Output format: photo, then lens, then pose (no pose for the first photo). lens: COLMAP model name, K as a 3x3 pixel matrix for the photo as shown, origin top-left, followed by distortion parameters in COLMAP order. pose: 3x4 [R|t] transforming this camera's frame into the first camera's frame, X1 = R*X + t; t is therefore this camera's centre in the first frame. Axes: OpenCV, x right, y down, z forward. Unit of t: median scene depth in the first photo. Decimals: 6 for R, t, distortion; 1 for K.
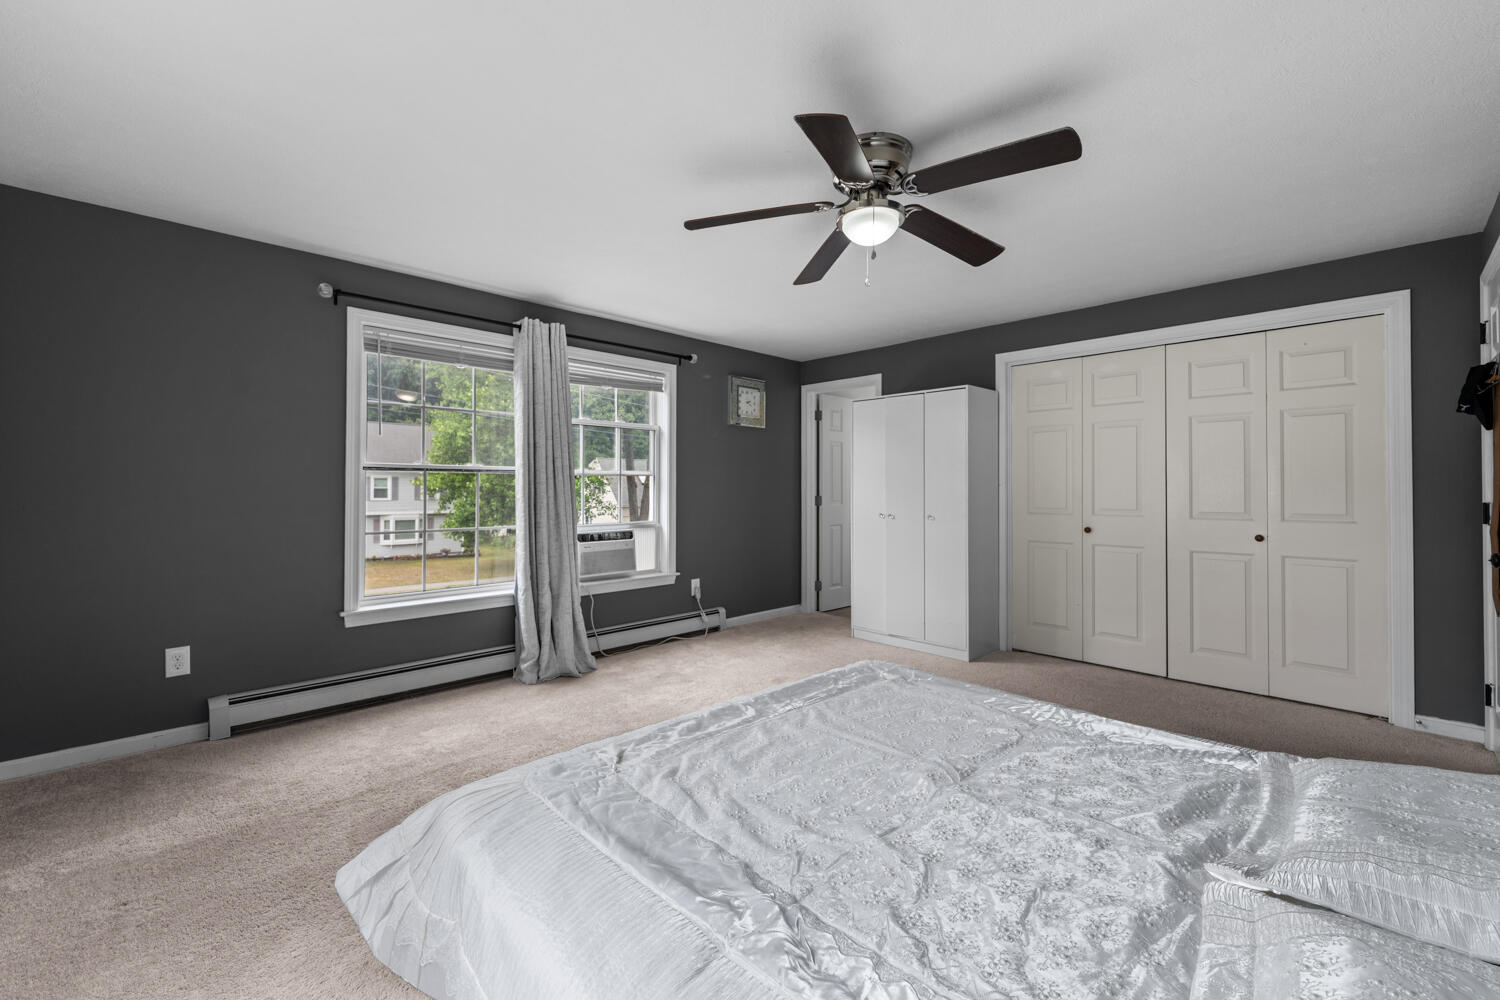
lens RADIAL K [[618.6, 0, 744.7], [0, 618.6, 489.1], [0, 0, 1]] dist [-0.000621, -0.000545]
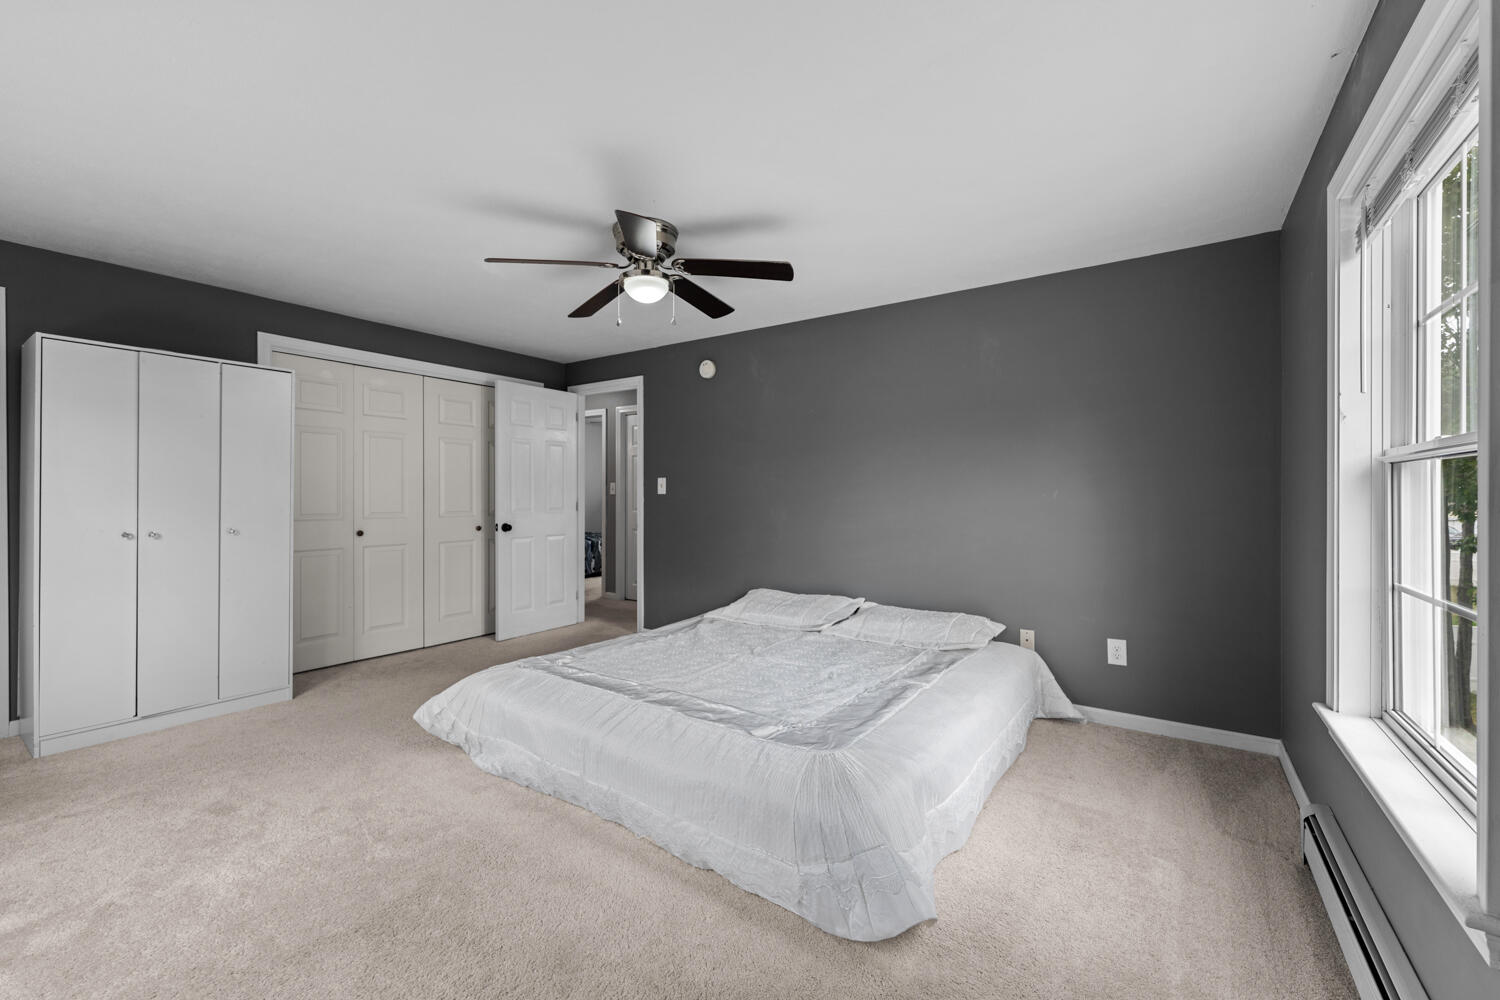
lens RADIAL K [[618.6, 0, 744.7], [0, 618.6, 489.1], [0, 0, 1]] dist [-0.000621, -0.000545]
pose [[-0.193335, 0.005286, 0.981119, -0.601469], [-0.005144, 0.999966, -0.006401, -0.004502], [-0.981119, -0.006285, -0.193301, 0.574989]]
